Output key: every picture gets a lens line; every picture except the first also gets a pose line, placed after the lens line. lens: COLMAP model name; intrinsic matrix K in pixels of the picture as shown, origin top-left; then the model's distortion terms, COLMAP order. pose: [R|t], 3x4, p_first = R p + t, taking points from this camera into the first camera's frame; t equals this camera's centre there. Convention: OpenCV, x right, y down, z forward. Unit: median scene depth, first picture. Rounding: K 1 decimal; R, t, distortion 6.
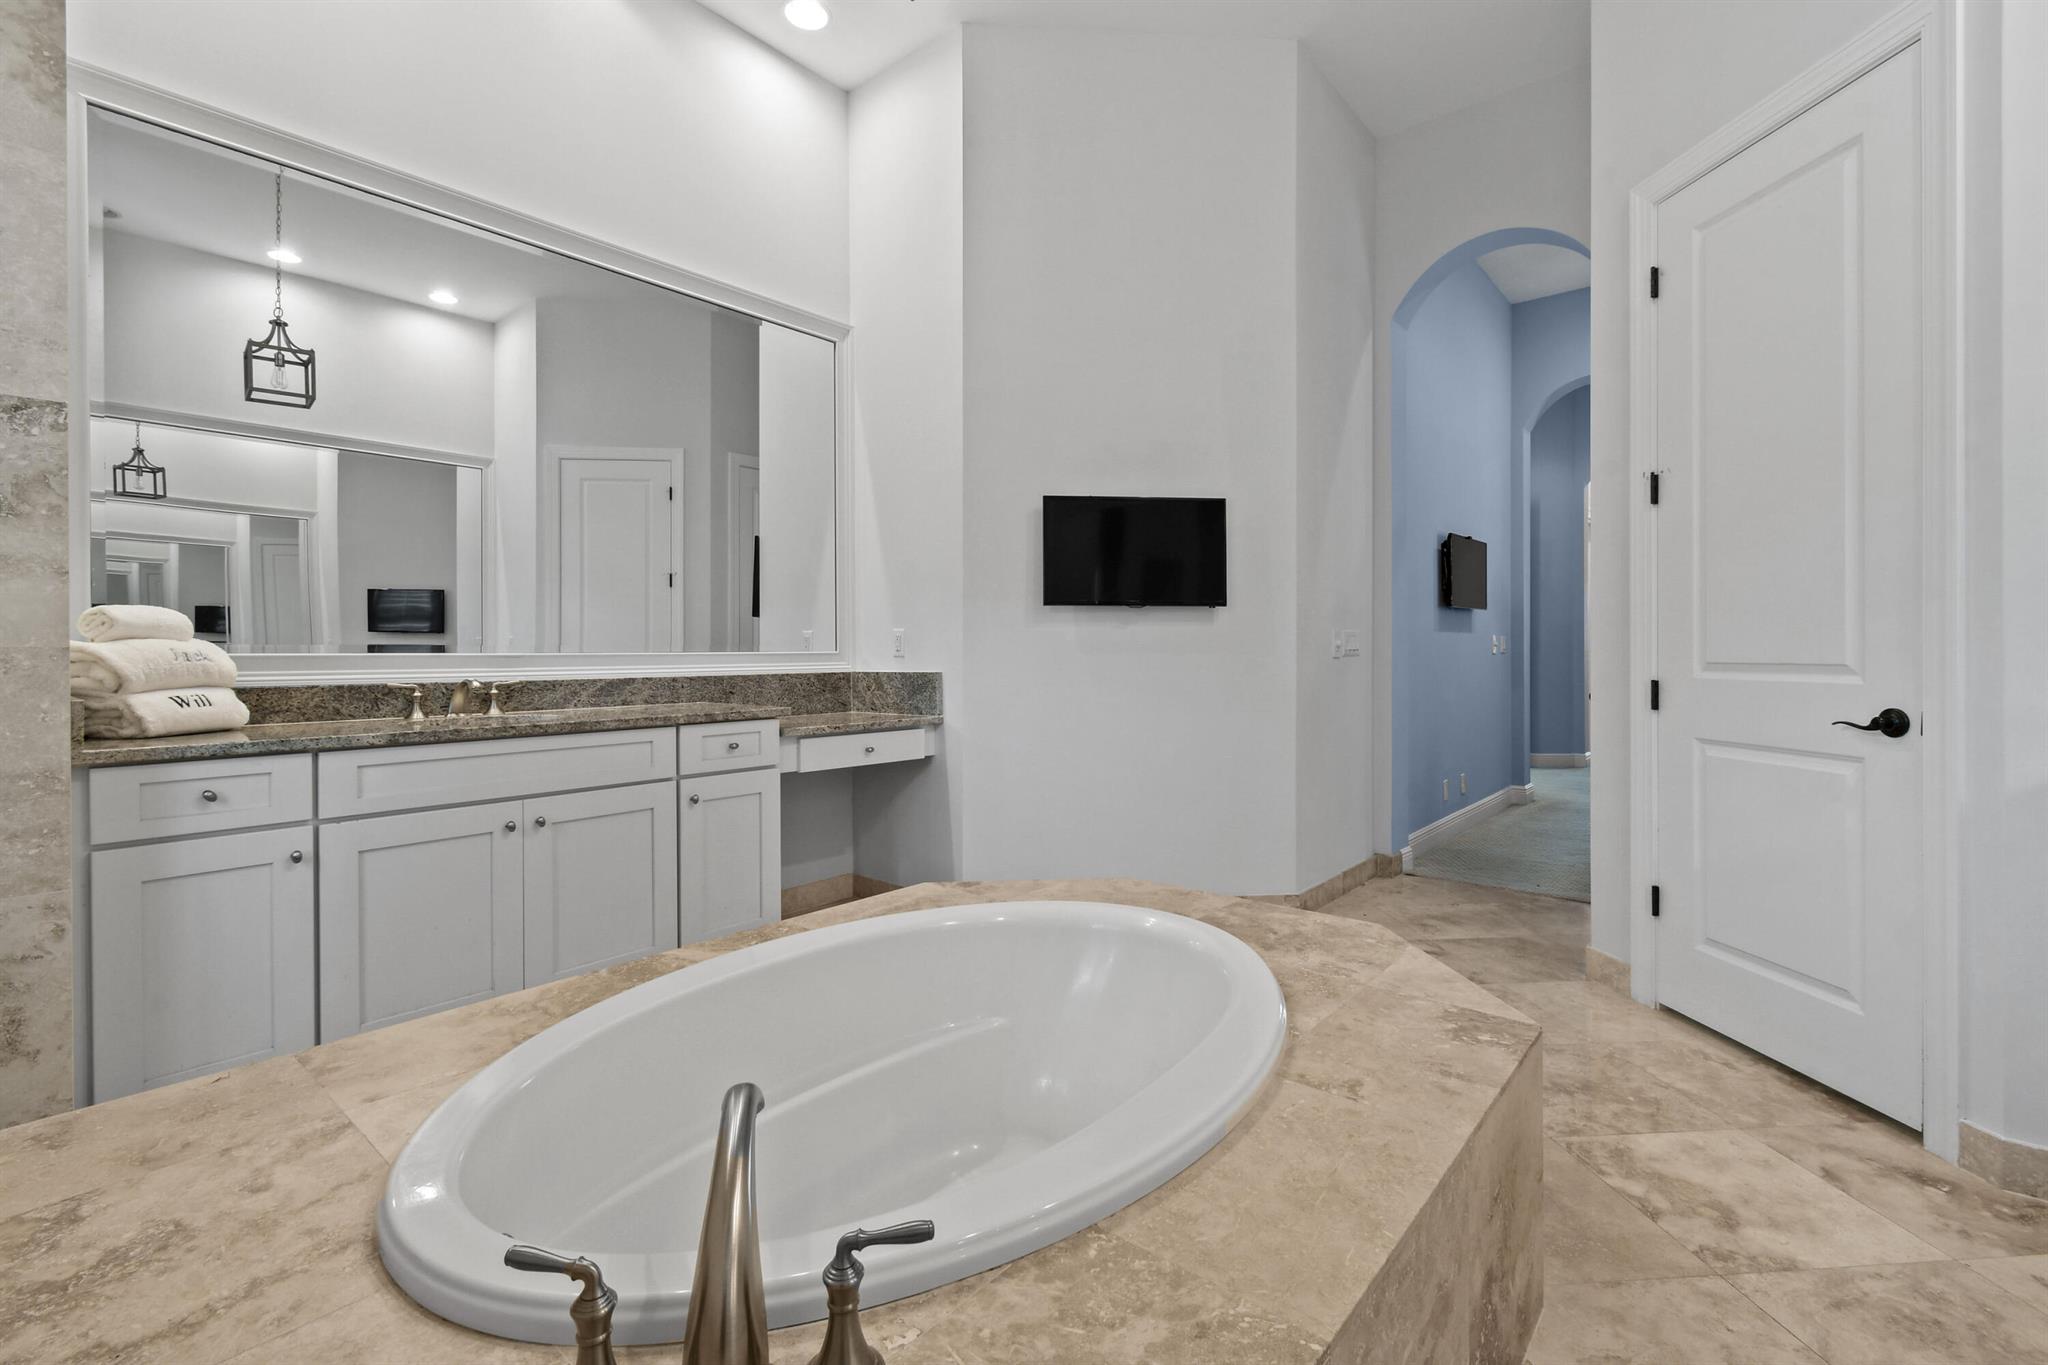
lens RADIAL K [[916.3, 0, 1032.7], [0, 916.3, 648.5], [0, 0, 1]] dist [0.004989, 0.000145]
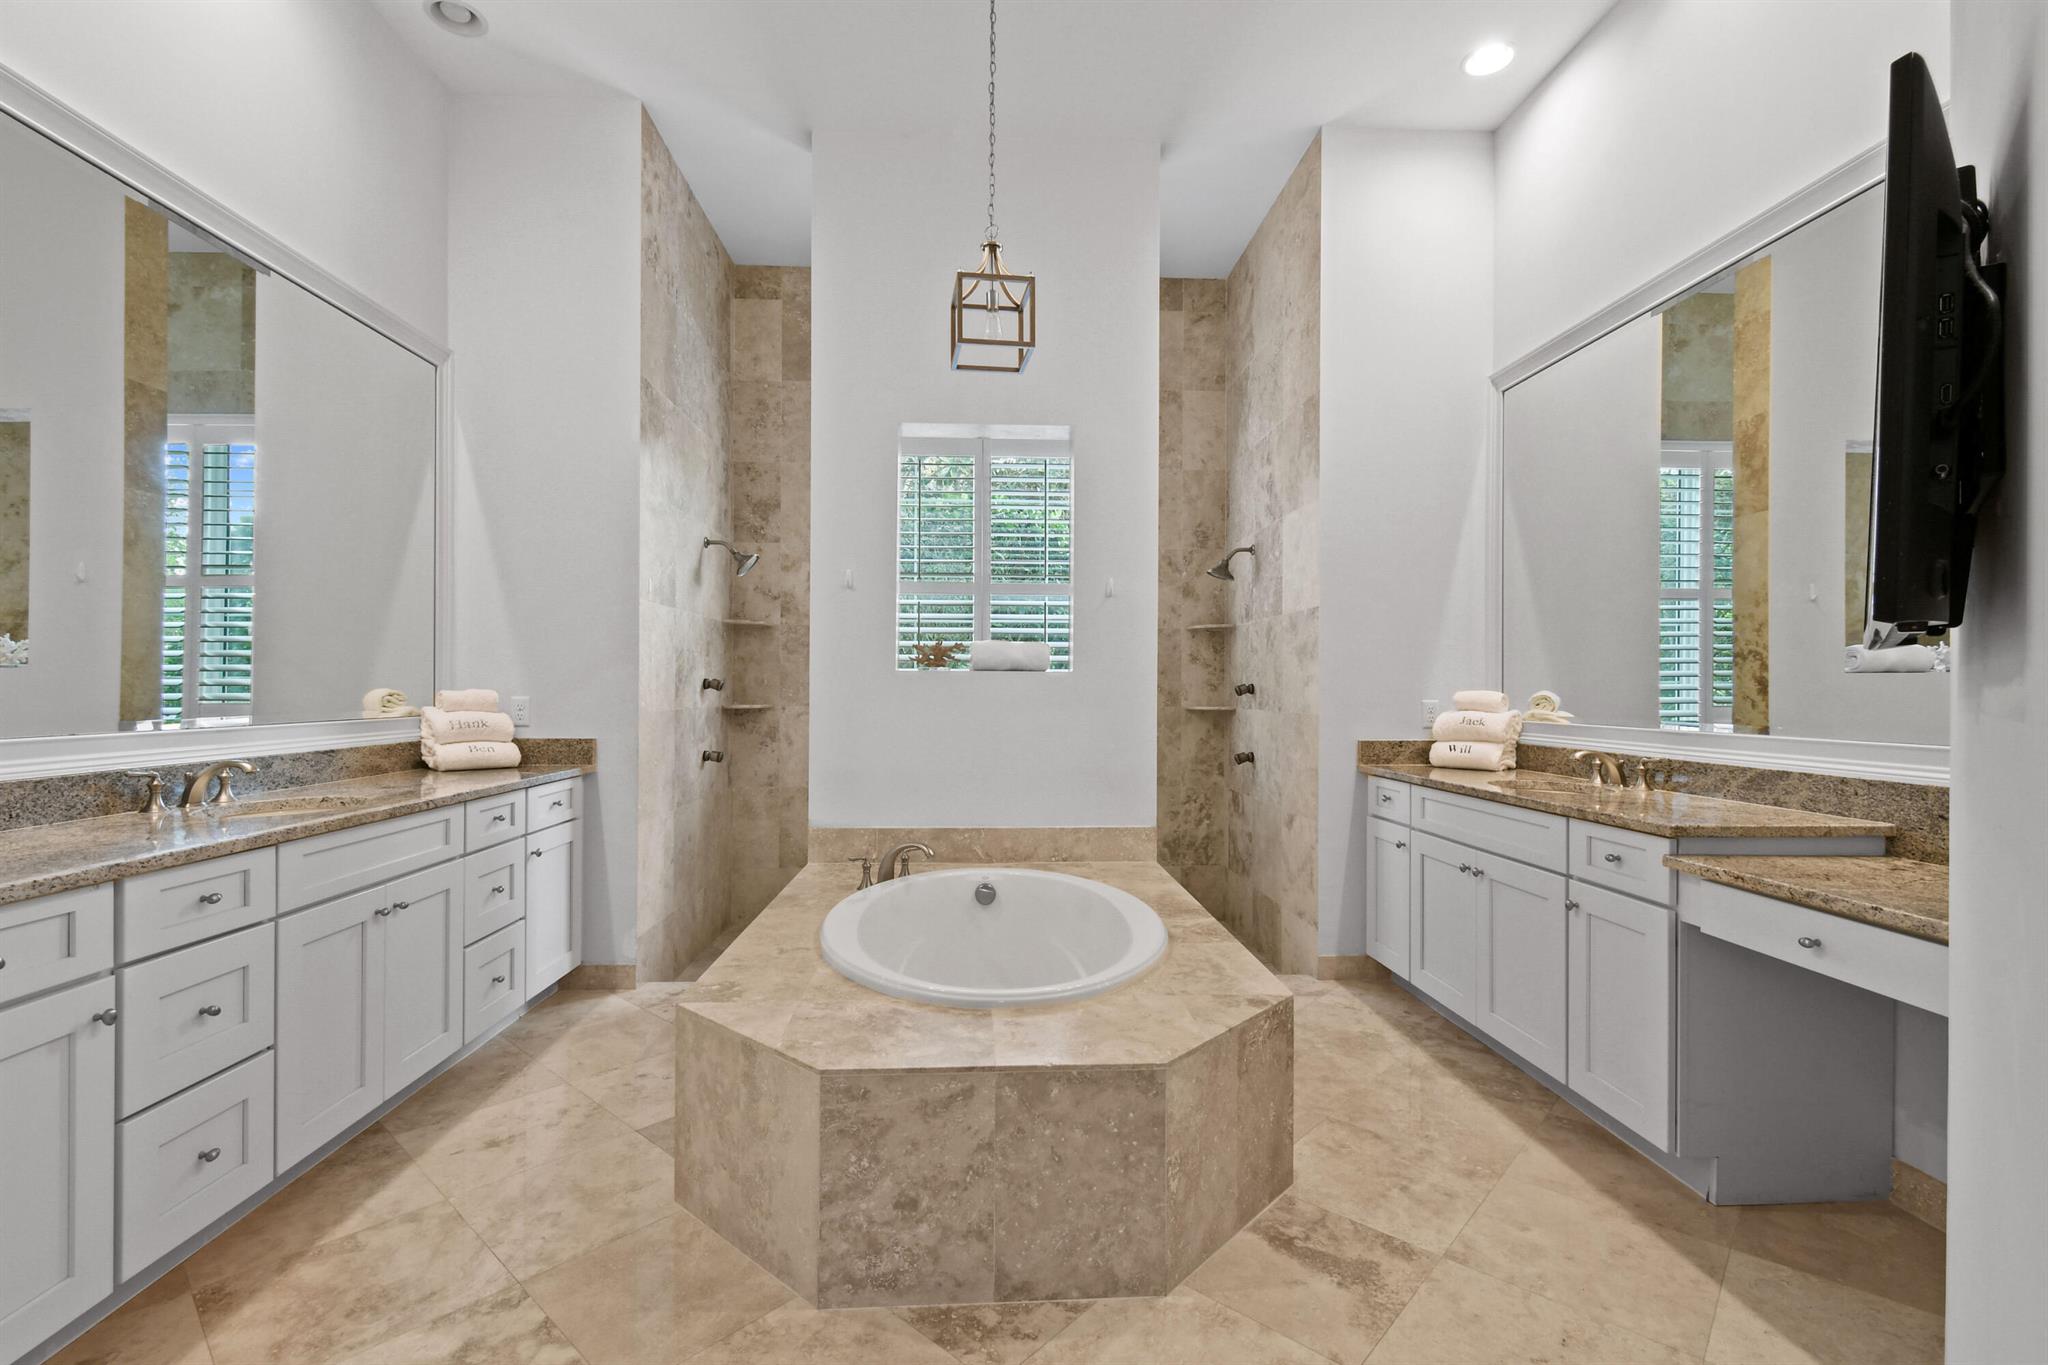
lens RADIAL K [[916.3, 0, 1018.8], [0, 916.3, 690.3], [0, 0, 1]] dist [0.004989, 0.000145]
pose [[-0.736885, 0.001284, -0.676017, 0.787640], [-0.000041, 0.999998, 0.001944, -0.052093], [0.676018, 0.001460, -0.736883, 1.686950]]
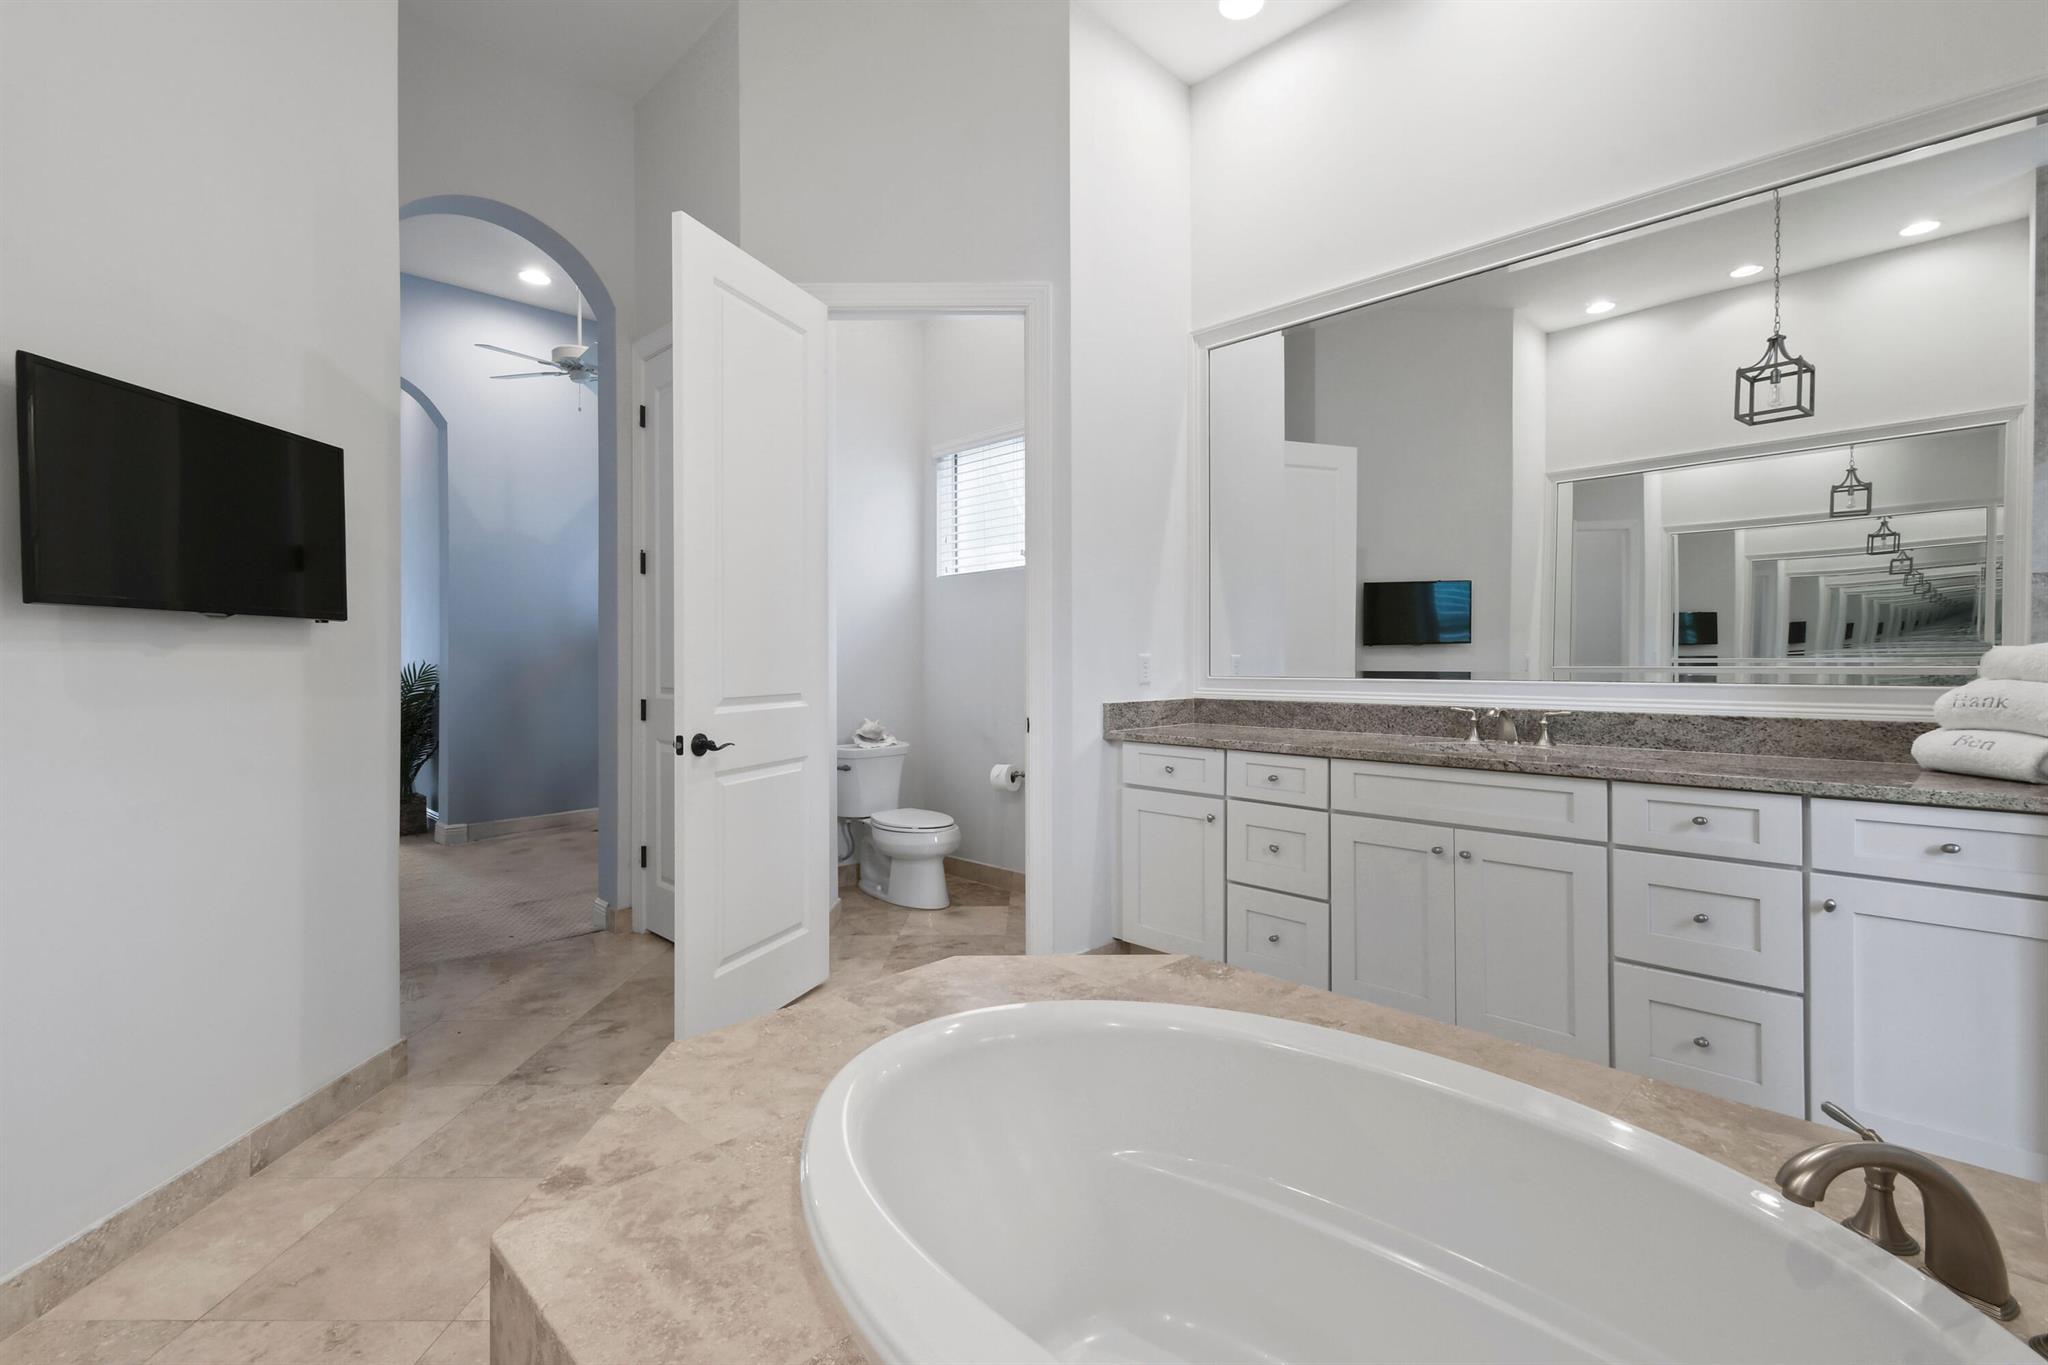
lens RADIAL K [[916.3, 0, 1041.3], [0, 916.3, 664.6], [0, 0, 1]] dist [0.004989, 0.000145]
pose [[0.081935, -0.003957, 0.996630, -0.621759], [-0.000362, 0.999992, 0.004000, -0.031914], [-0.996638, -0.000688, 0.081933, 0.787877]]
